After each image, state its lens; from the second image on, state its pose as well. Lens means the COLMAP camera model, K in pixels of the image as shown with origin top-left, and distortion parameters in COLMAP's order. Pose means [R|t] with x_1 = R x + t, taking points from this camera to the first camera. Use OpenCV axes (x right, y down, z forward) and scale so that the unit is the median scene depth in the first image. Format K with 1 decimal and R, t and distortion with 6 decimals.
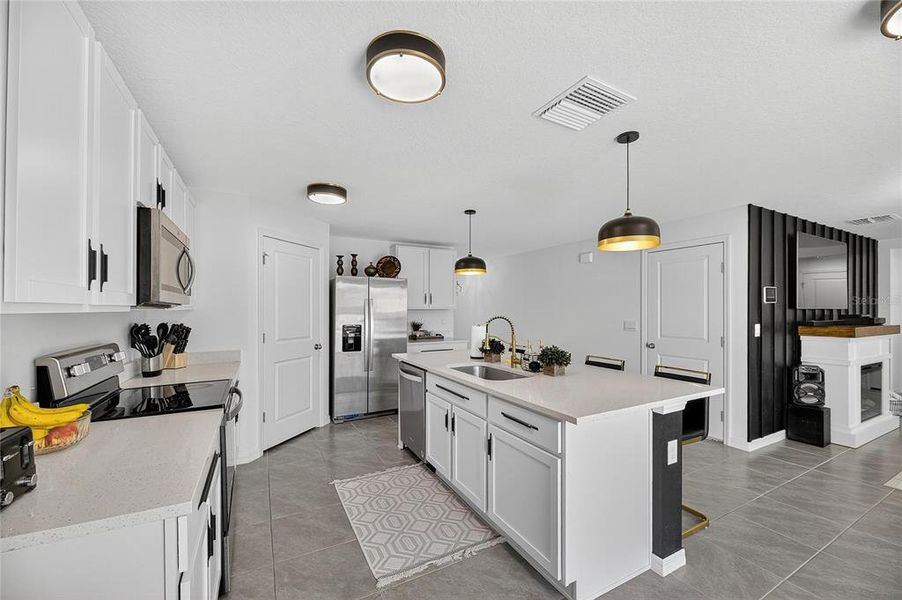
lens RADIAL K [[362.7, 0, 452.6], [0, 362.7, 308.4], [0, 0, 1]] dist [-0.001802, -0.000459]
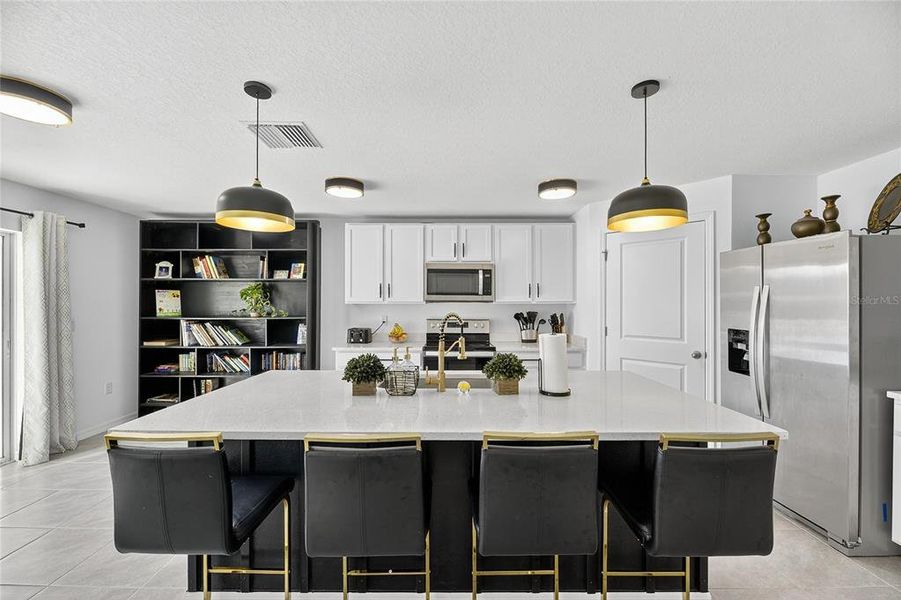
lens RADIAL K [[362.5, 0, 451.3], [0, 362.5, 305.0], [0, 0, 1]] dist [-0.003267, -0.000976]
pose [[-0.468923, 0.005033, -0.883225, 0.561904], [0.000603, 0.999985, 0.005378, 0.000915], [0.883239, 0.001989, -0.468919, 1.002611]]
